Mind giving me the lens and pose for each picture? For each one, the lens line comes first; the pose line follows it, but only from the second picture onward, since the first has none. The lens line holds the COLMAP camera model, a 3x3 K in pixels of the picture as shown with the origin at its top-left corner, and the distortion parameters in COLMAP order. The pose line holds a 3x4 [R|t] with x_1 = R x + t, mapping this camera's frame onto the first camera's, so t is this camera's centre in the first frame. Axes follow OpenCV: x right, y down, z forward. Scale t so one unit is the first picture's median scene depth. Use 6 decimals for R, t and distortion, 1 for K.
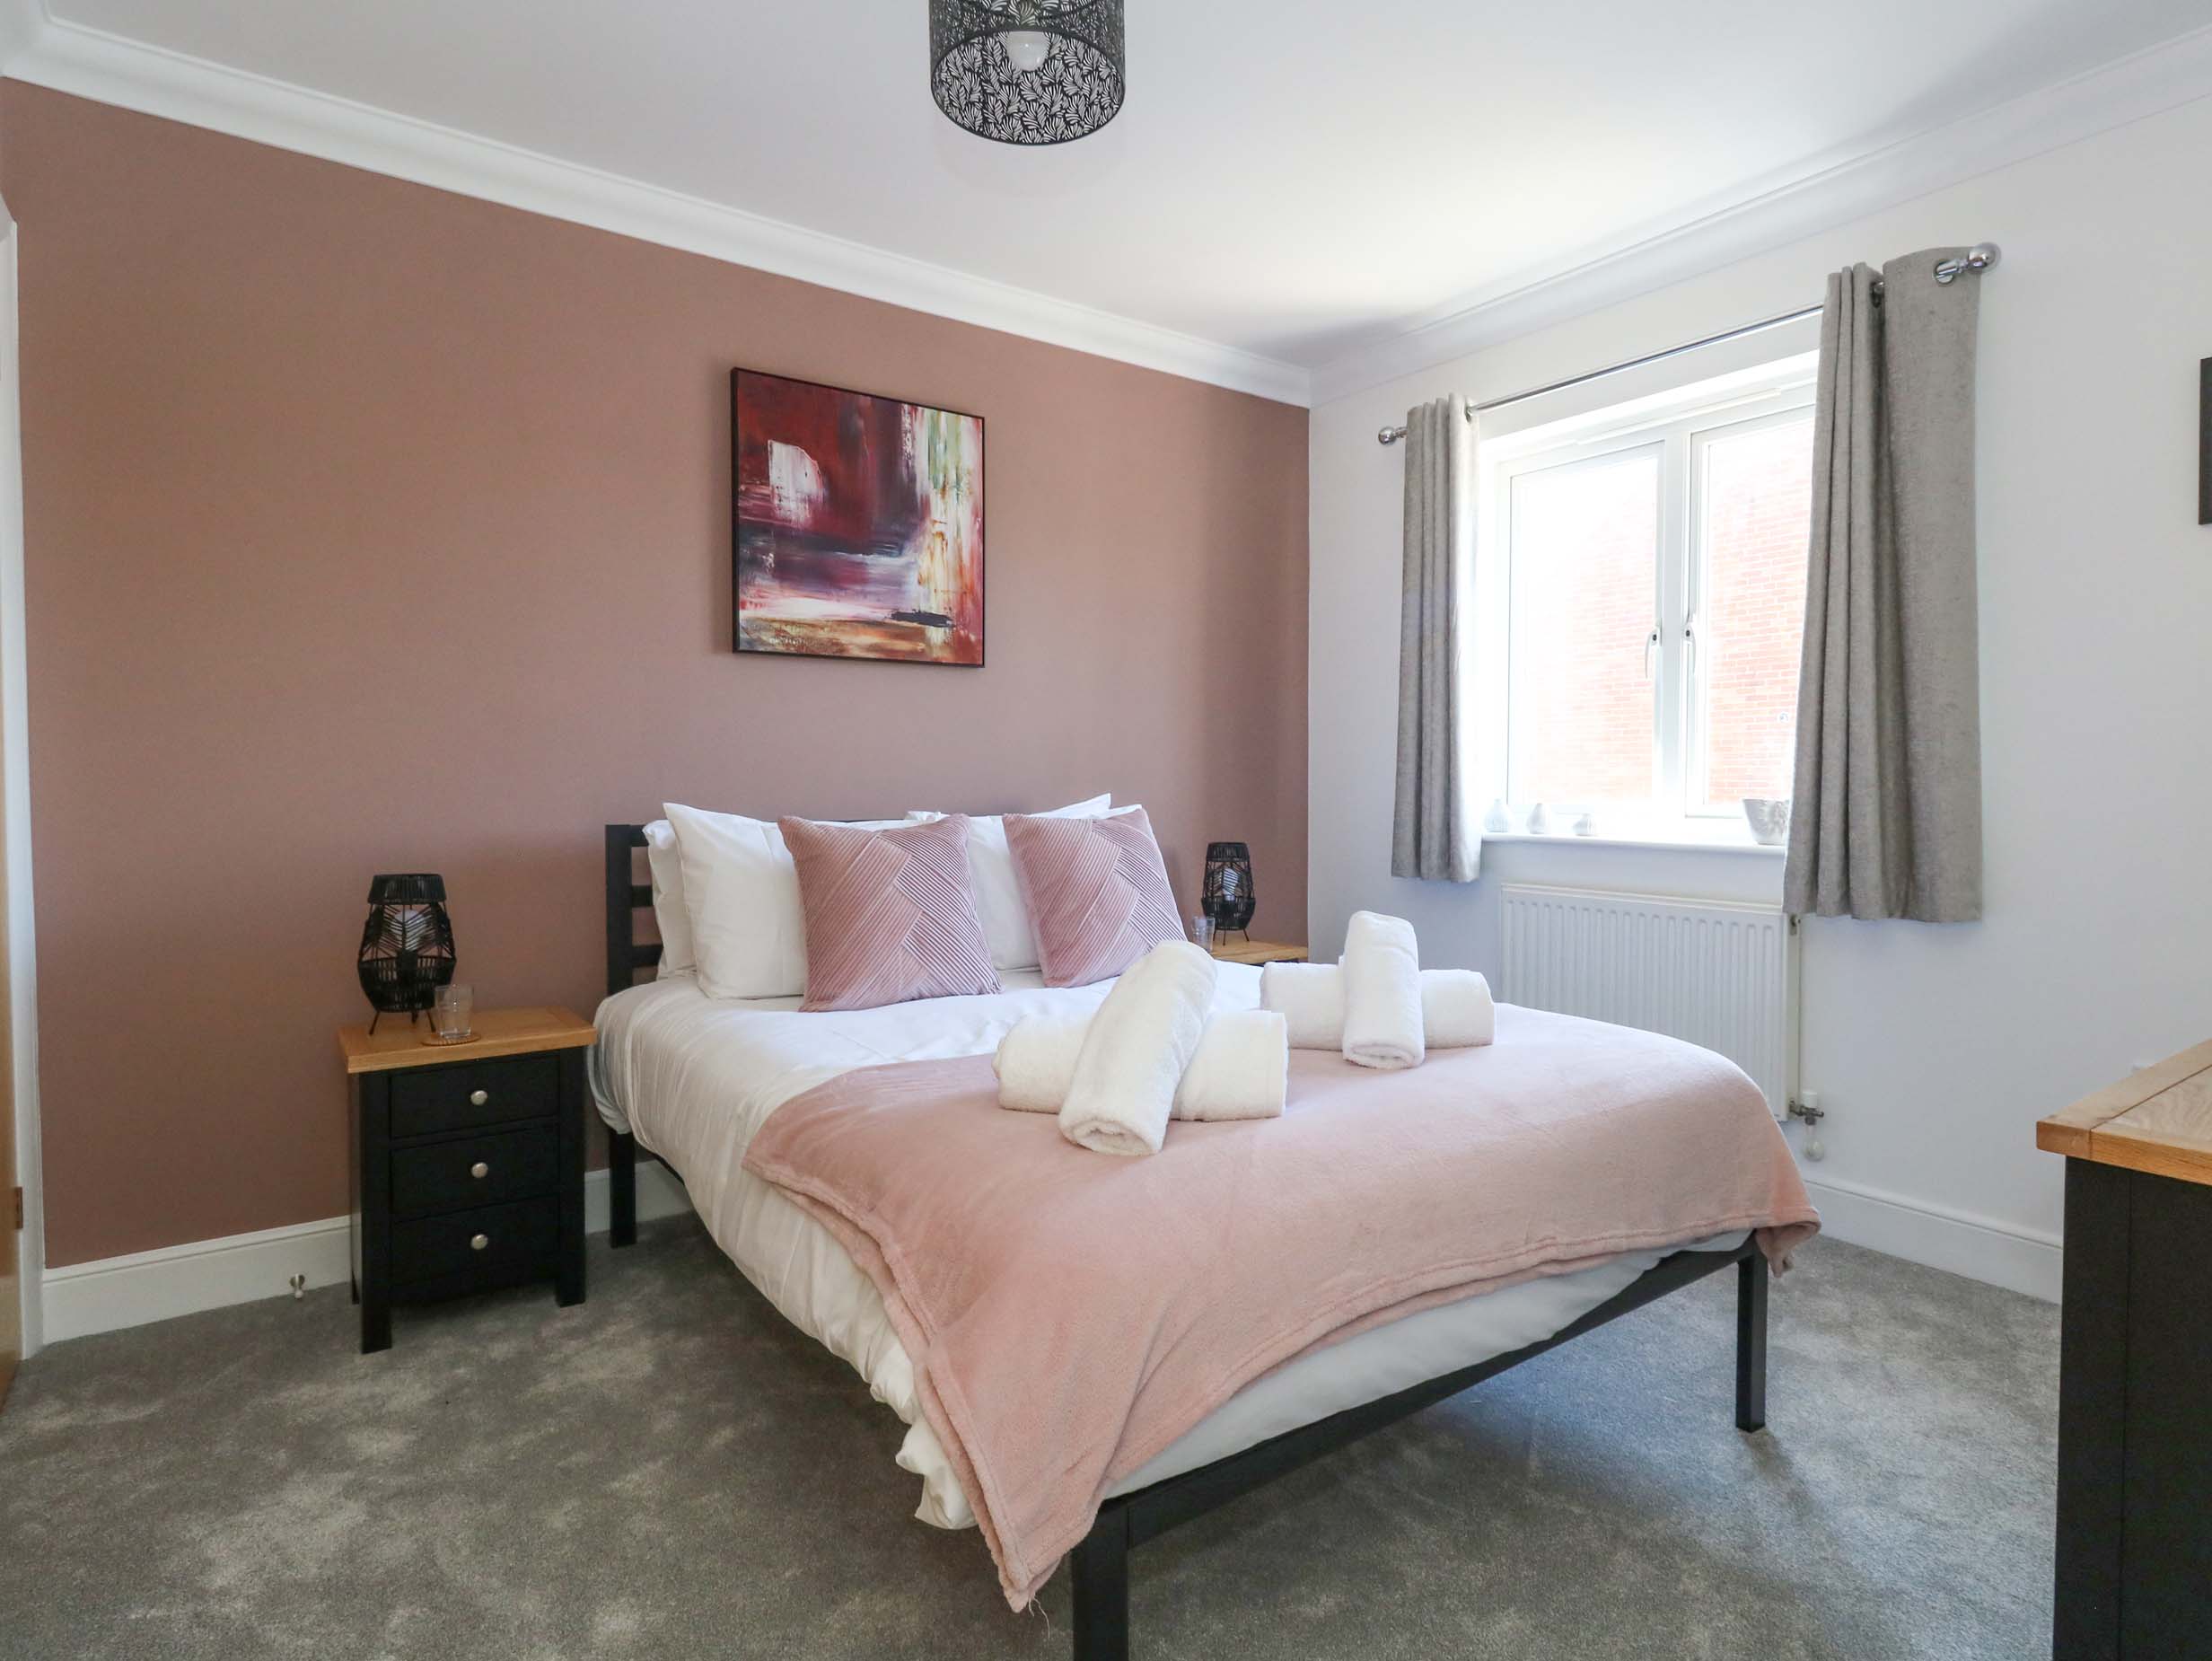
lens RADIAL K [[1153.6, 0, 1105.3], [0, 1153.6, 802.4], [0, 0, 1]] dist [0.001058, -0.000216]
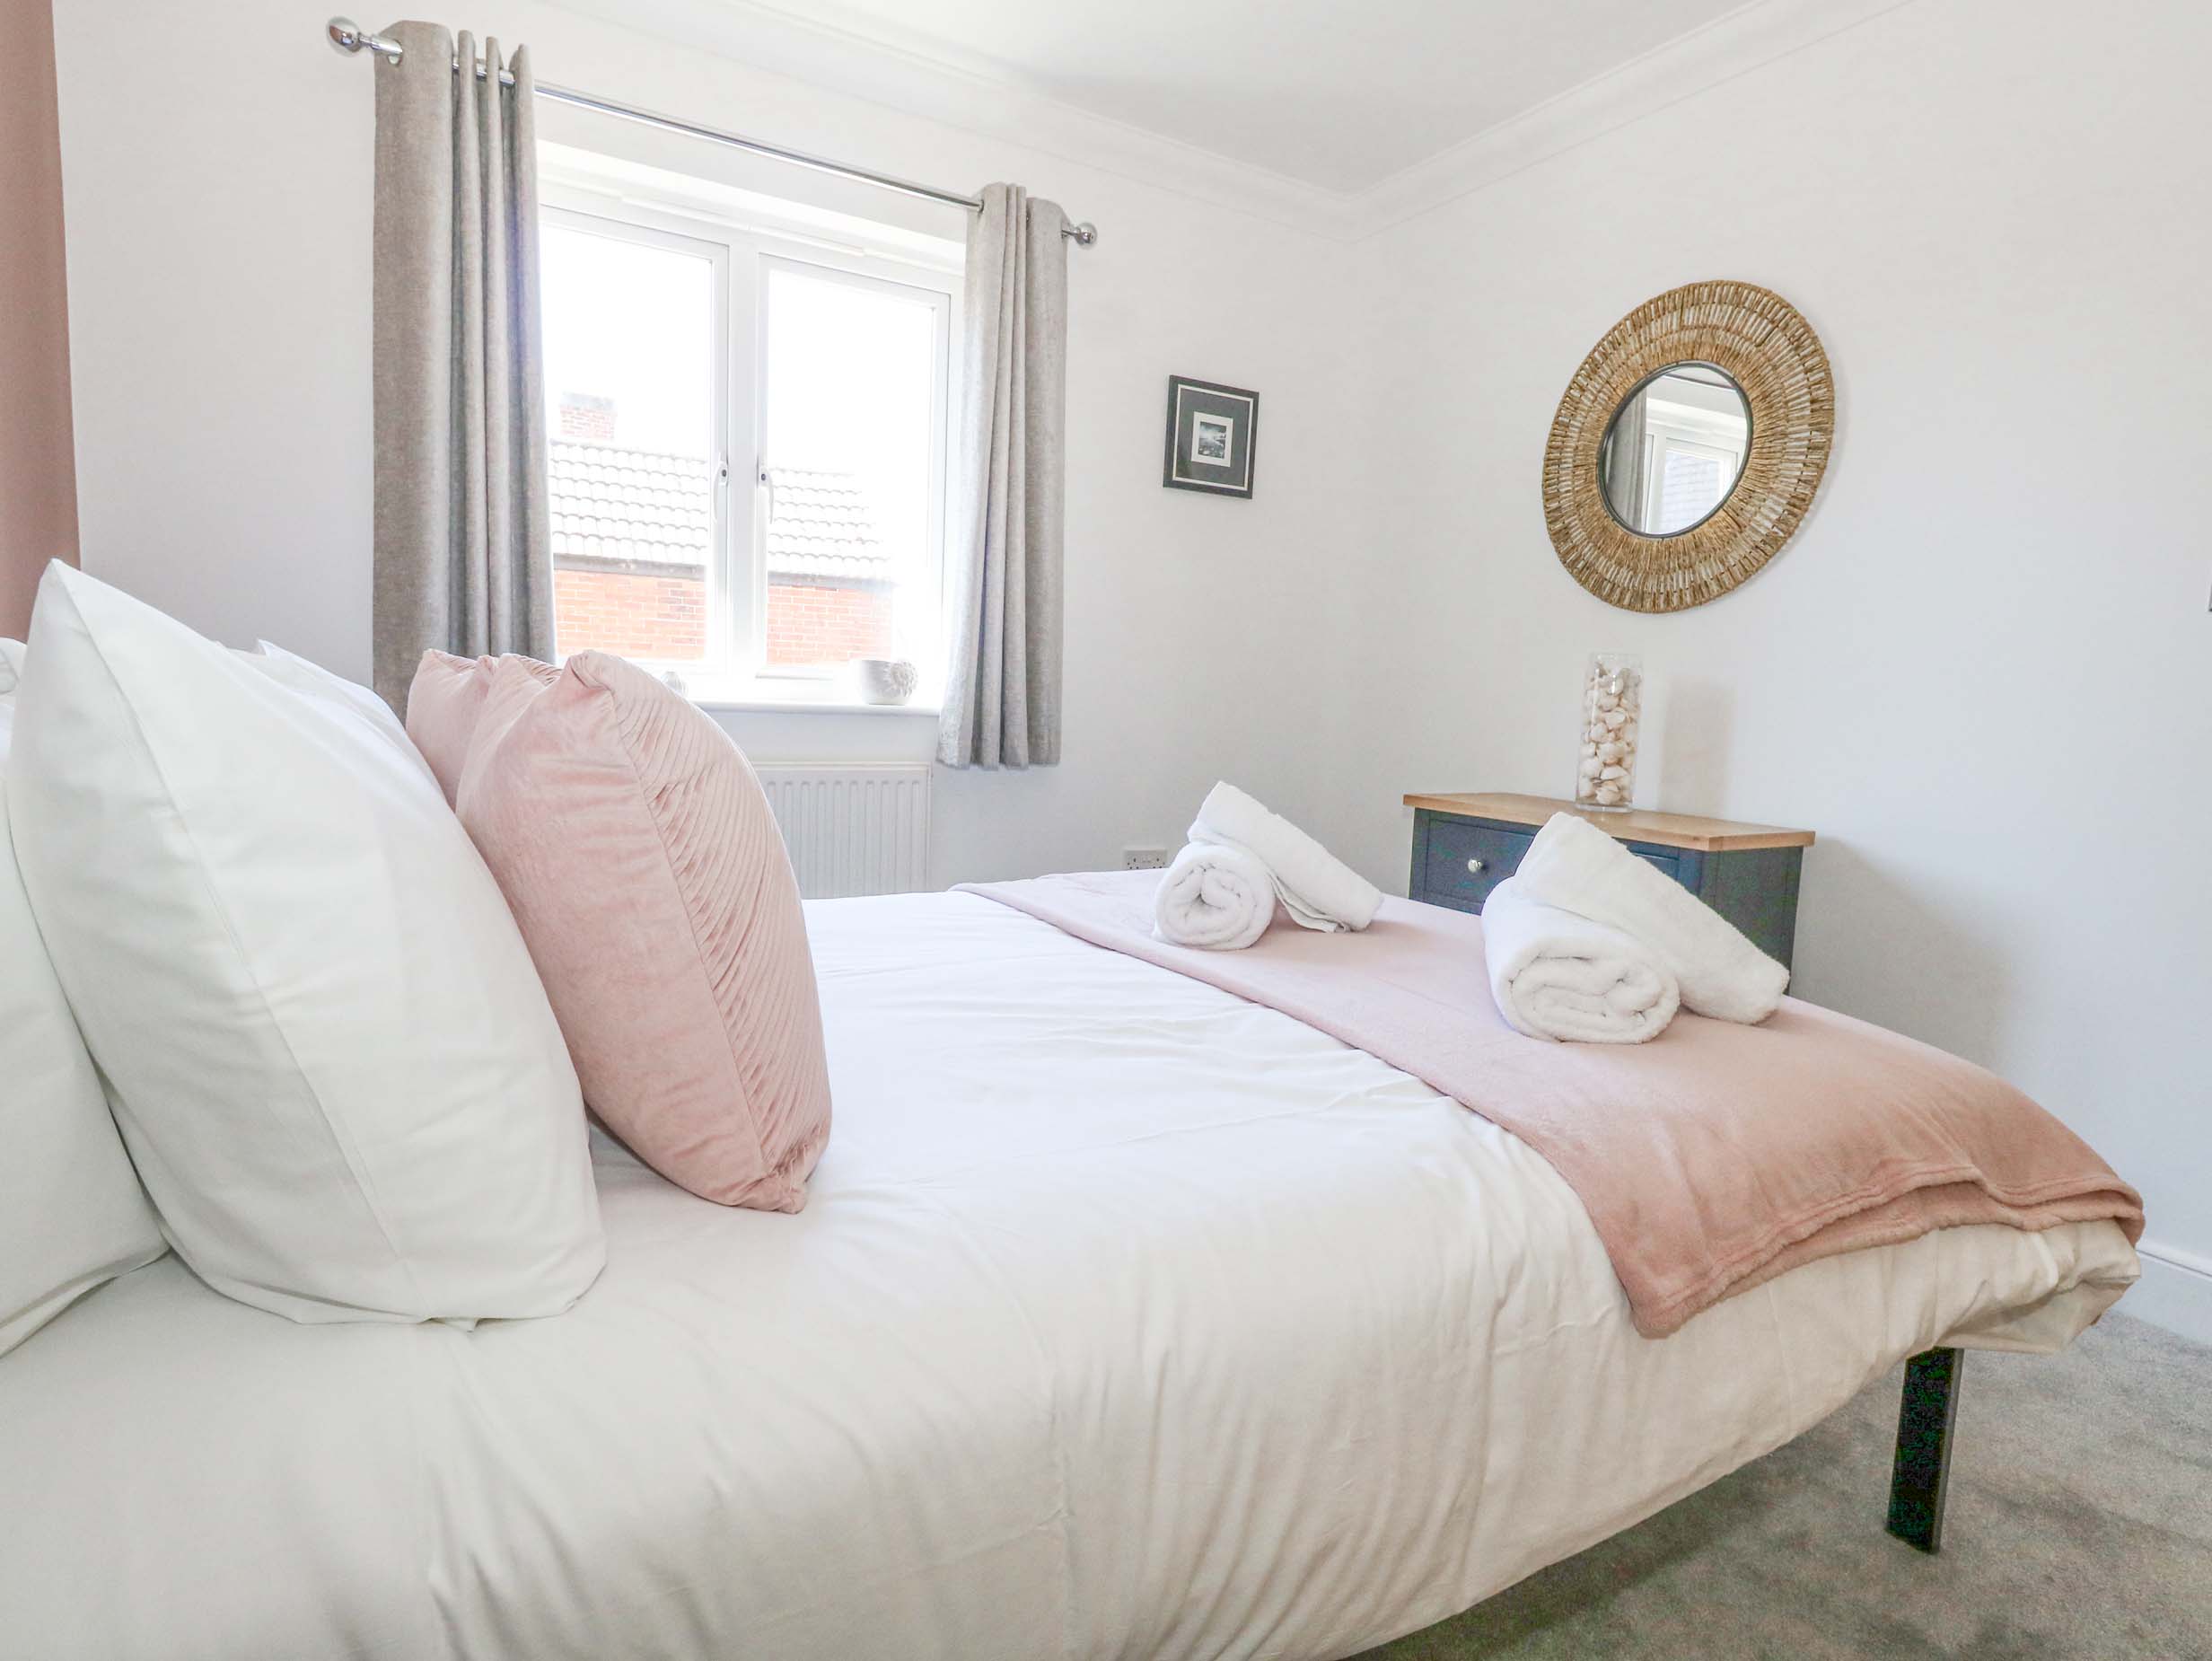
lens RADIAL K [[1153.6, 0, 1105.3], [0, 1153.6, 802.4], [0, 0, 1]] dist [0.001058, -0.000216]
pose [[0.091988, -0.108166, 0.989868, -0.461531], [-0.020103, 0.993678, 0.110450, 0.005625], [-0.995557, -0.030060, 0.089232, 0.707376]]
